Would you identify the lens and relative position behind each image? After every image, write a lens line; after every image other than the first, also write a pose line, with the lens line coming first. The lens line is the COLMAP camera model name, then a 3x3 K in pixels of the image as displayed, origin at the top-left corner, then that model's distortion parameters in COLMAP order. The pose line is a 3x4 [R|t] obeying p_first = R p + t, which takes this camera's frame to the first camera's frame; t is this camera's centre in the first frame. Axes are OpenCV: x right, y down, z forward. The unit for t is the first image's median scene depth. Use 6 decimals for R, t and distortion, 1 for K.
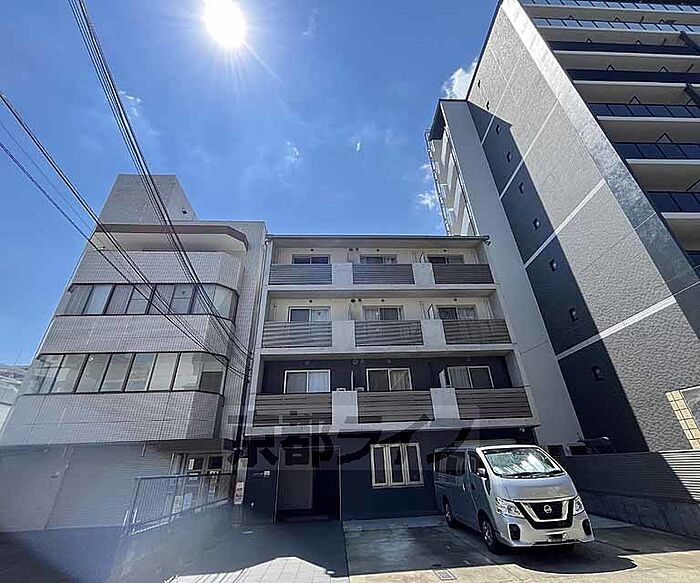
lens RADIAL K [[318.7, 0, 353.0], [0, 318.7, 294.2], [0, 0, 1]] dist [0.000567, -0.000925]
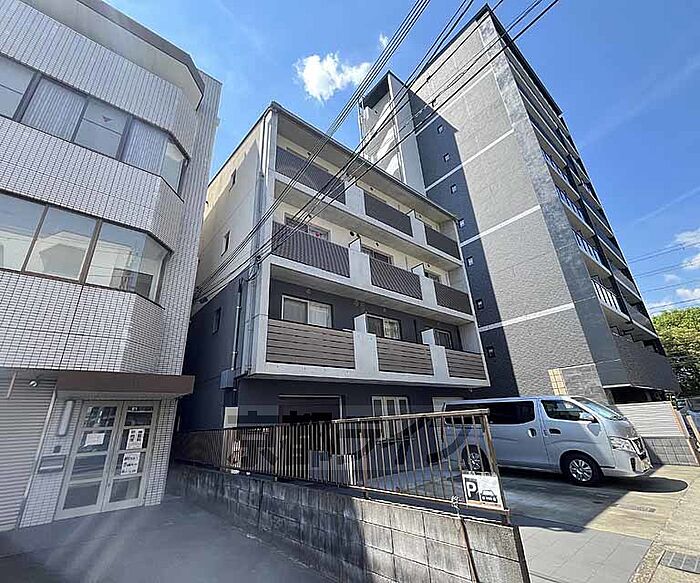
lens RADIAL K [[318.7, 0, 347.9], [0, 318.7, 292.5], [0, 0, 1]] dist [0.000567, -0.000925]
pose [[0.802300, 0.224564, 0.553070, -0.493980], [-0.267317, 0.963602, -0.003474, 0.198579], [-0.533719, -0.145058, 0.833128, 0.317705]]
